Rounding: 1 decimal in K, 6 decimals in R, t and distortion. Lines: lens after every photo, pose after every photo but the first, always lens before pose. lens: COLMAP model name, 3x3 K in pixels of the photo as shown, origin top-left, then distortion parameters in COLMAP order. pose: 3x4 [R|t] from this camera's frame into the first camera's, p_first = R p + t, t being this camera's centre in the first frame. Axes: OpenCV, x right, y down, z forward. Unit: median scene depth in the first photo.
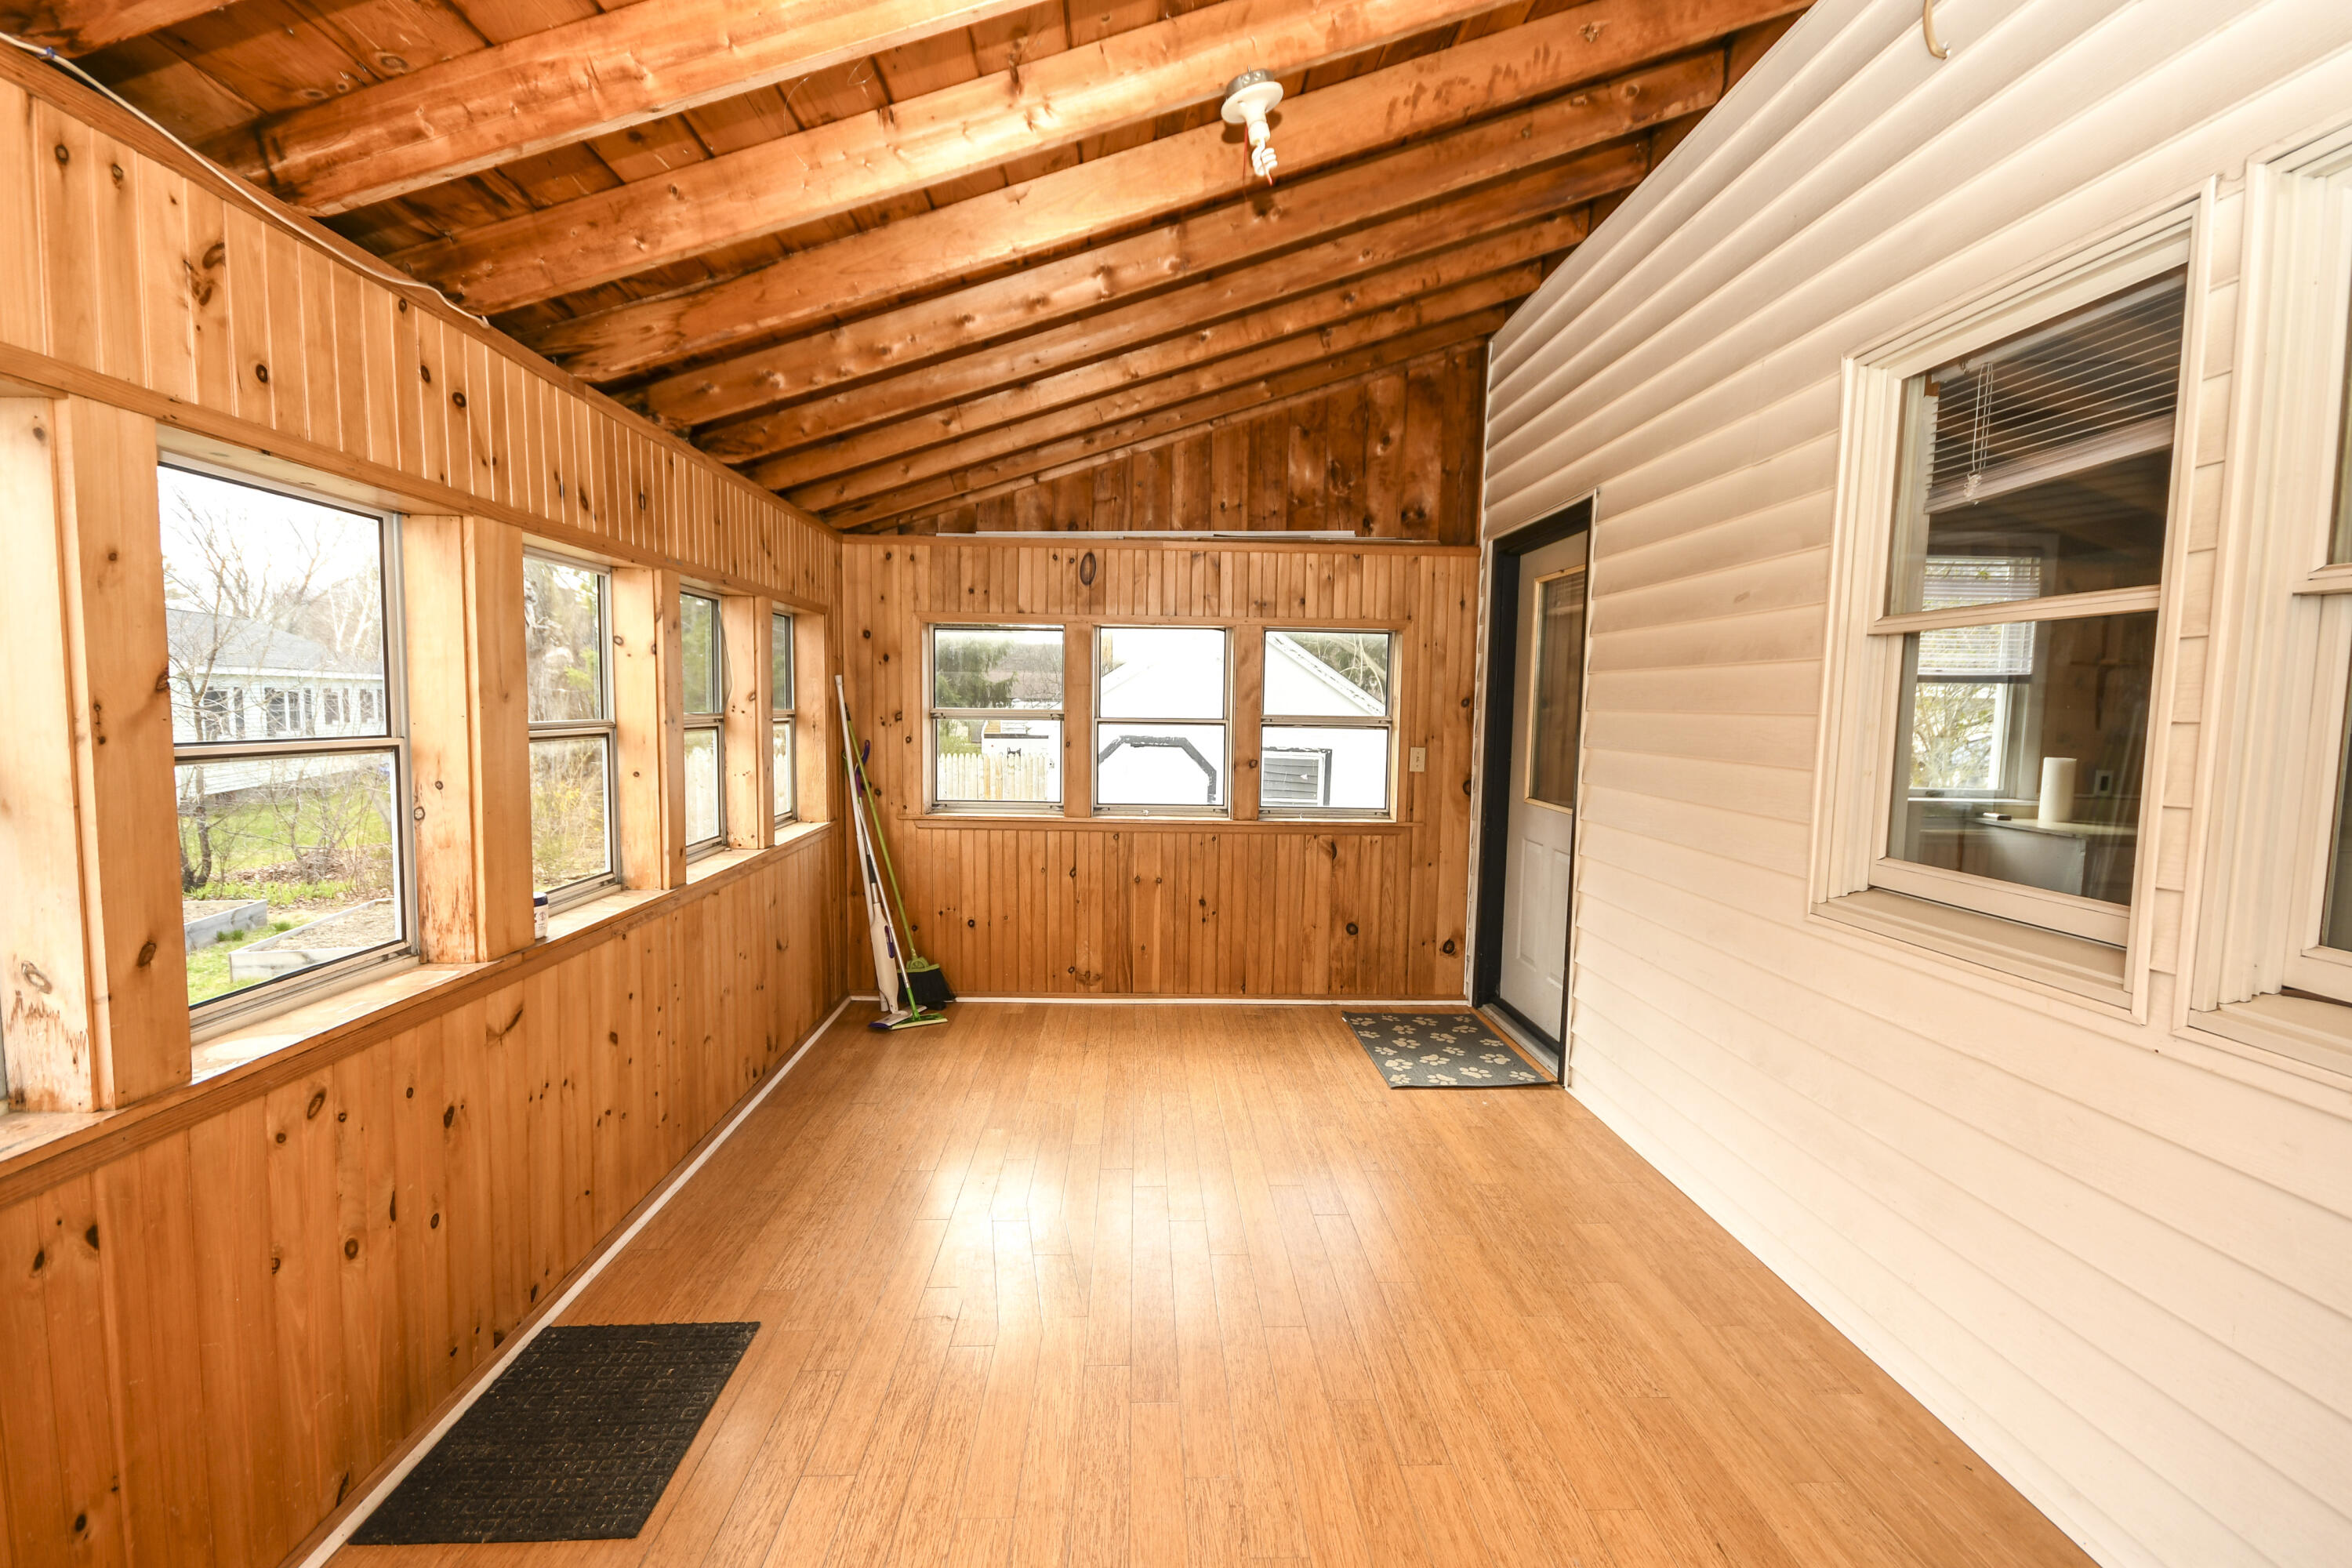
lens RADIAL K [[1036.8, 0, 1164.1], [0, 1036.8, 786.0], [0, 0, 1]] dist [0.010505, -0.005188]
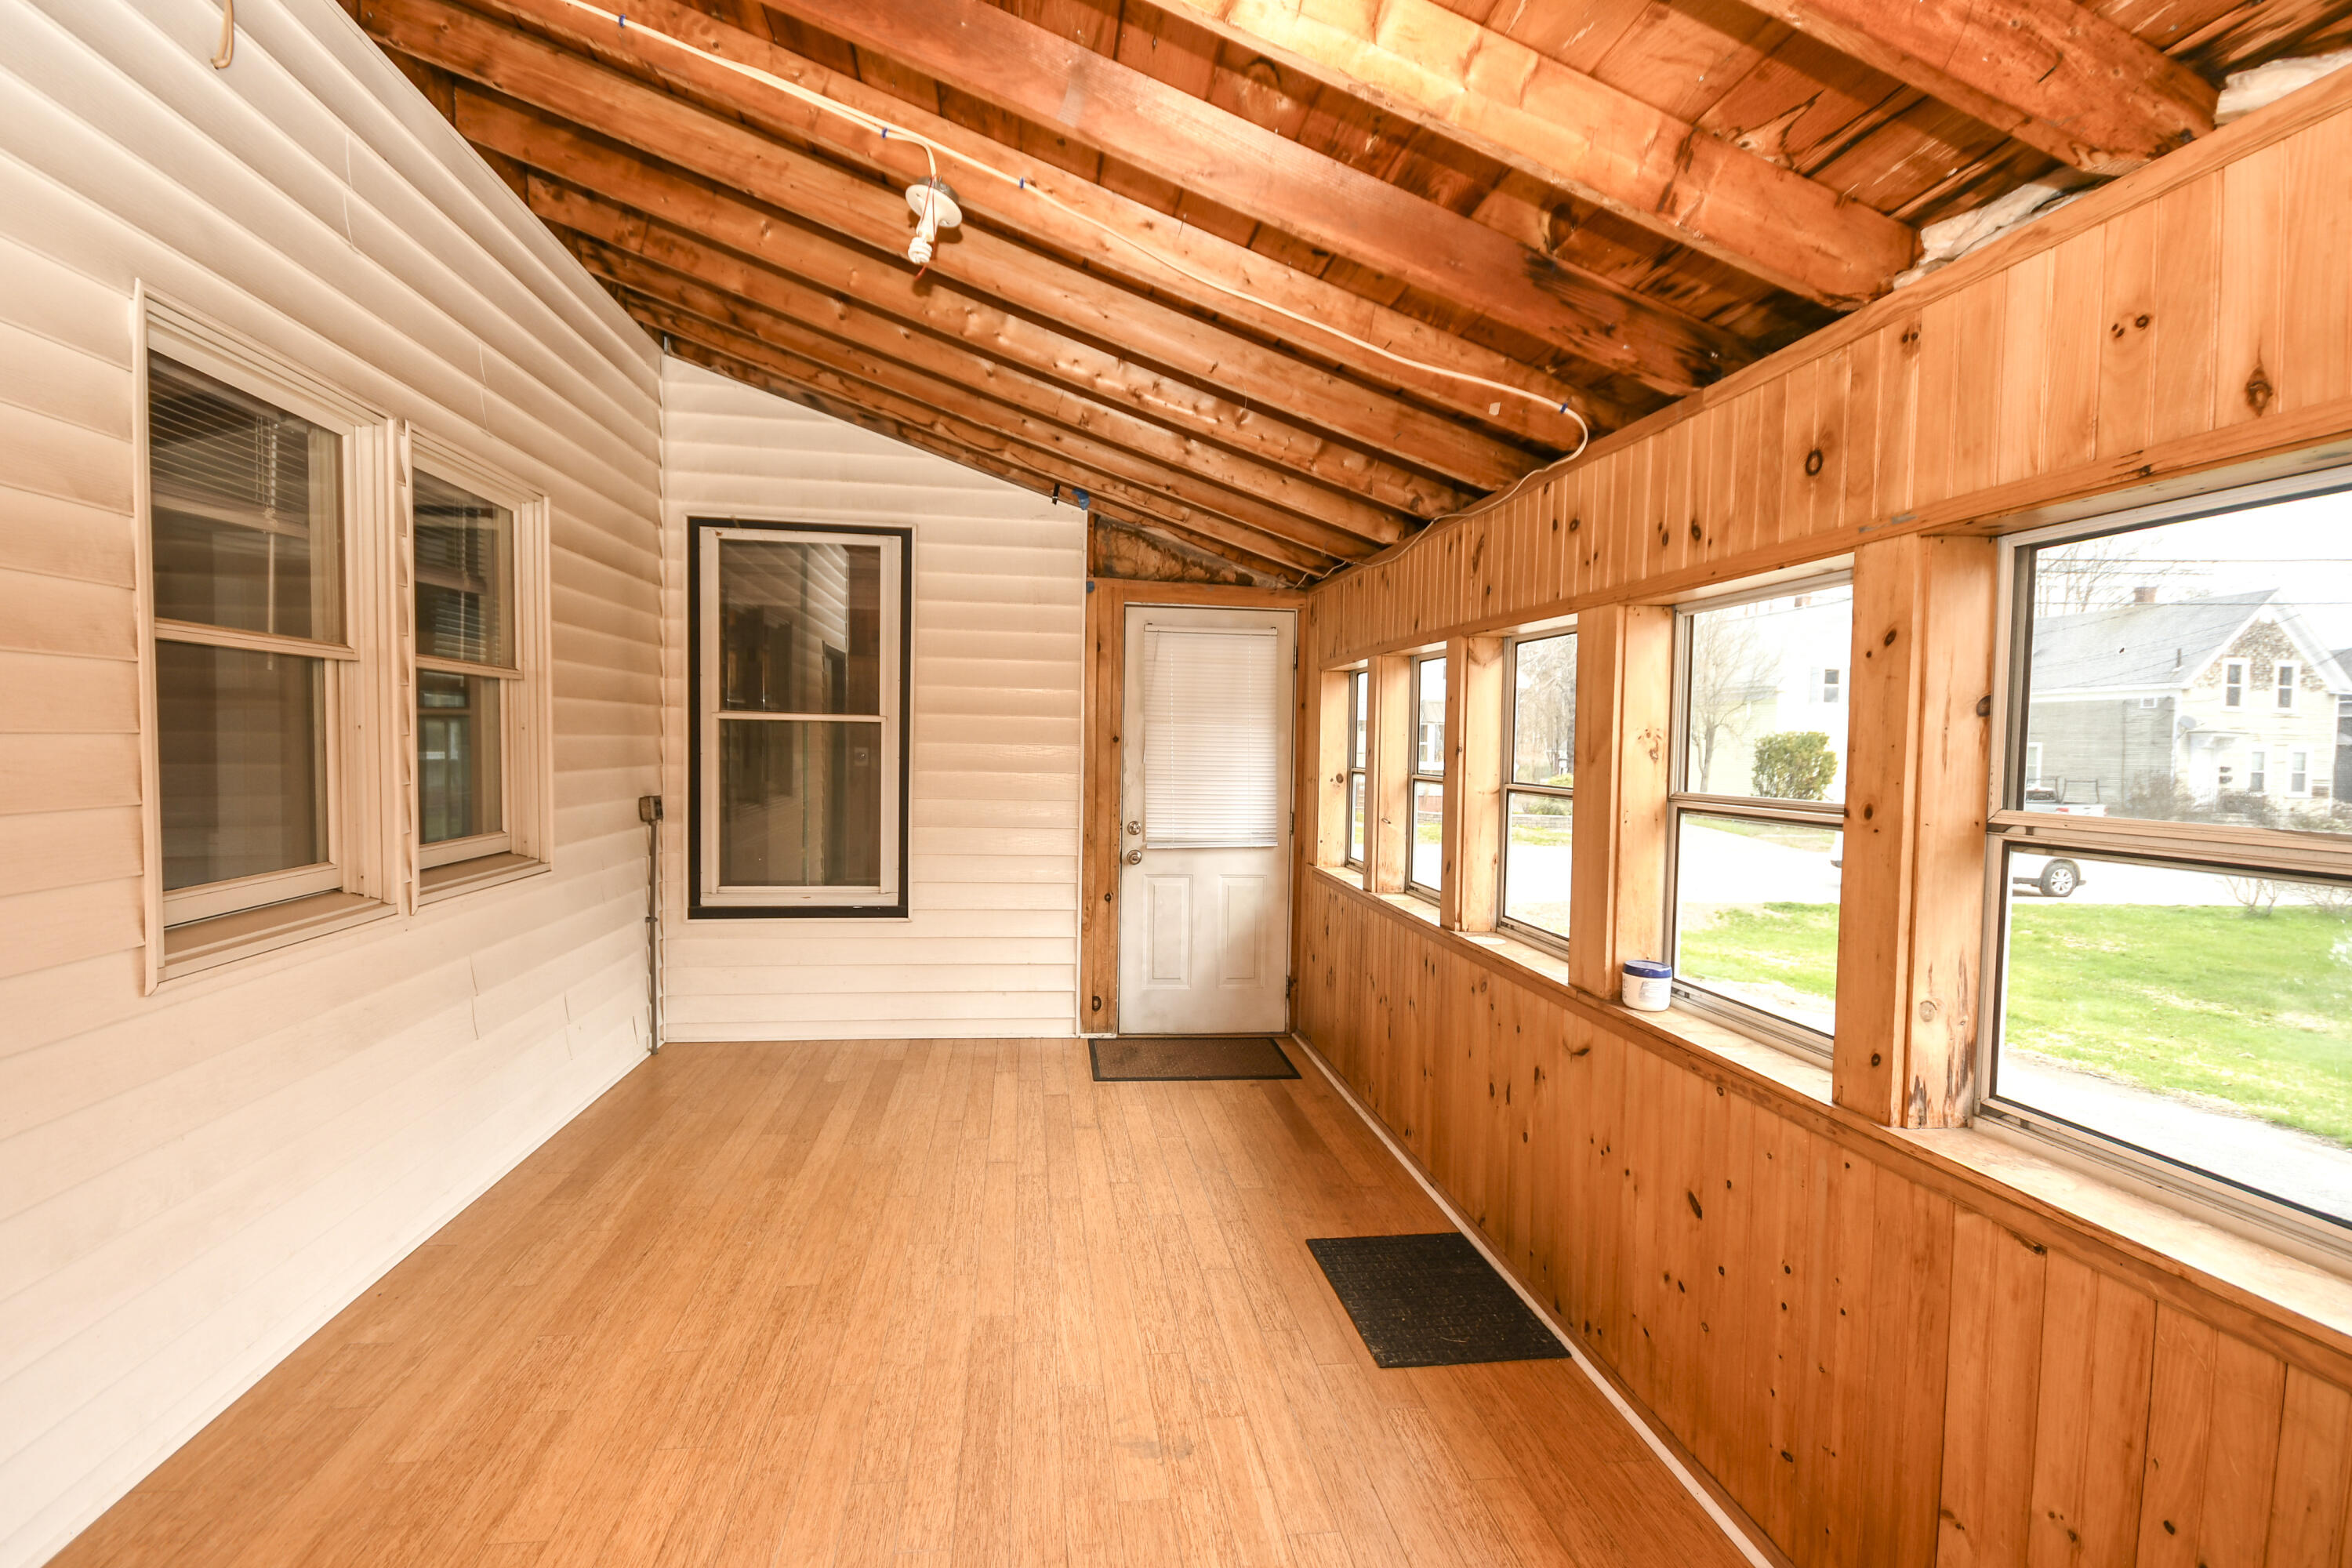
lens RADIAL K [[1036.8, 0, 1164.1], [0, 1036.8, 786.0], [0, 0, 1]] dist [0.010505, -0.005188]
pose [[-0.993572, -0.031136, -0.108832, -0.052109], [-0.044422, 0.991552, 0.121868, -0.170847], [0.104118, 0.125919, -0.986562, 2.010540]]
